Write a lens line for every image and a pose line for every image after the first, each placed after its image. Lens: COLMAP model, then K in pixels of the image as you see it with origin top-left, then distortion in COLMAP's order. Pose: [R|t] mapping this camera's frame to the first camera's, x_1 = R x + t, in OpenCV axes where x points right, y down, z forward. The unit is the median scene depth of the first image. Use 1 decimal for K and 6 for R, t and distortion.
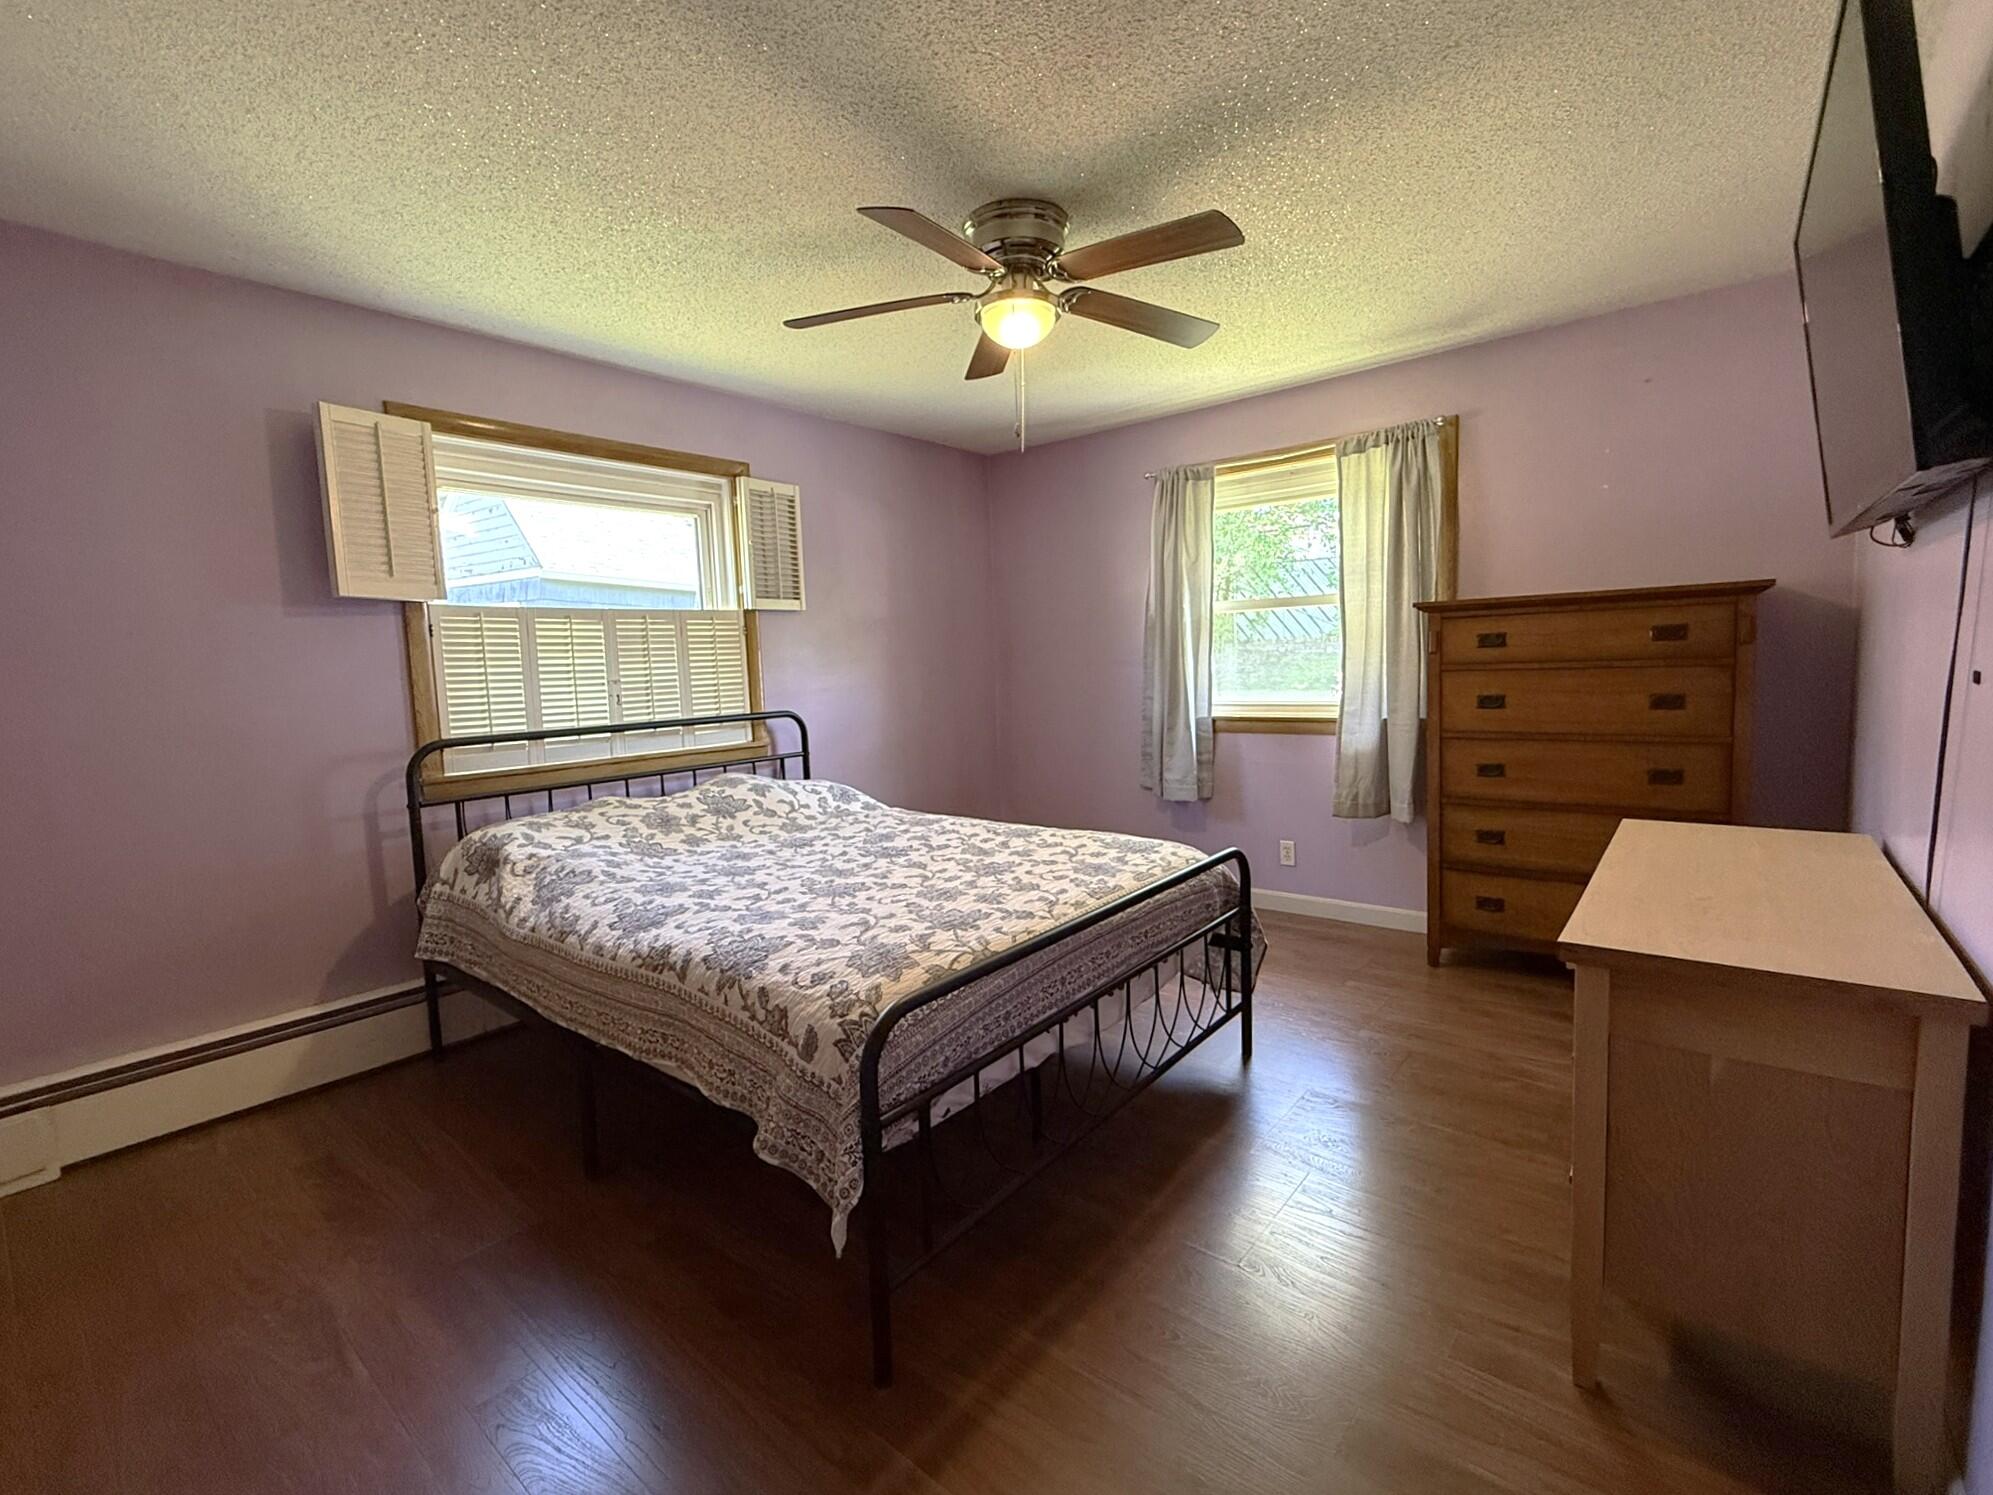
lens RADIAL K [[881.7, 0, 996.5], [0, 881.7, 747.5], [0, 0, 1]] dist [0.001273, 0.000063]
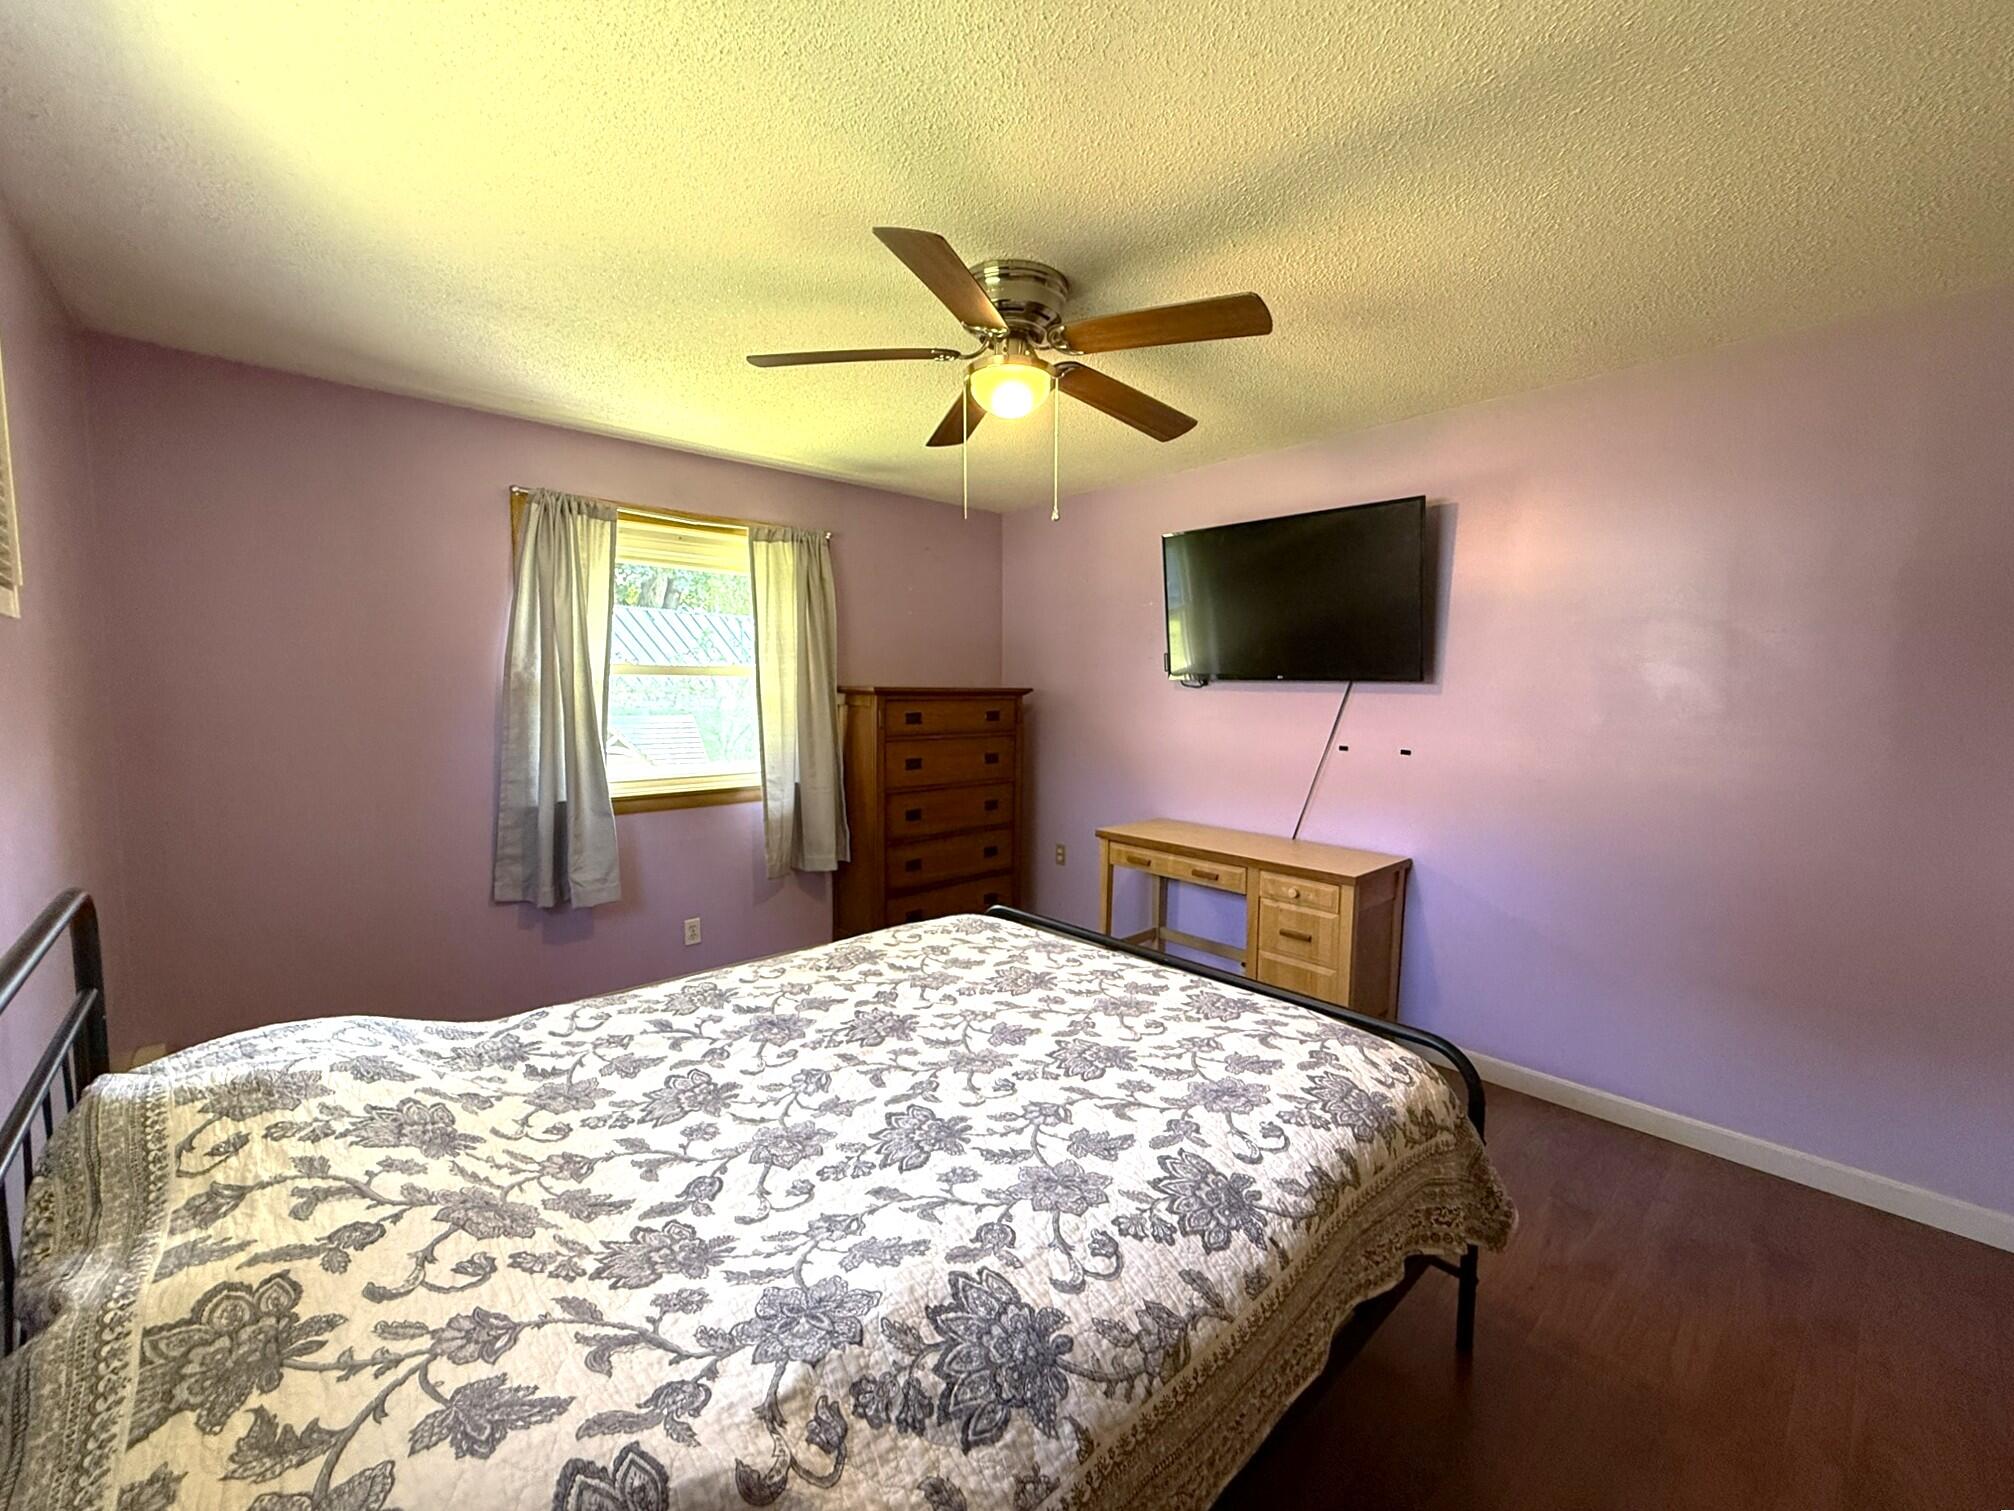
lens RADIAL K [[813.8, 0, 1004.9], [0, 813.8, 751.6], [0, 0, 1]] dist [-0.001288, -0.000097]
pose [[0.144317, -0.039408, 0.988746, -0.629706], [0.083675, 0.996114, 0.027489, -0.092139], [-0.985987, 0.078766, 0.147054, 0.675377]]
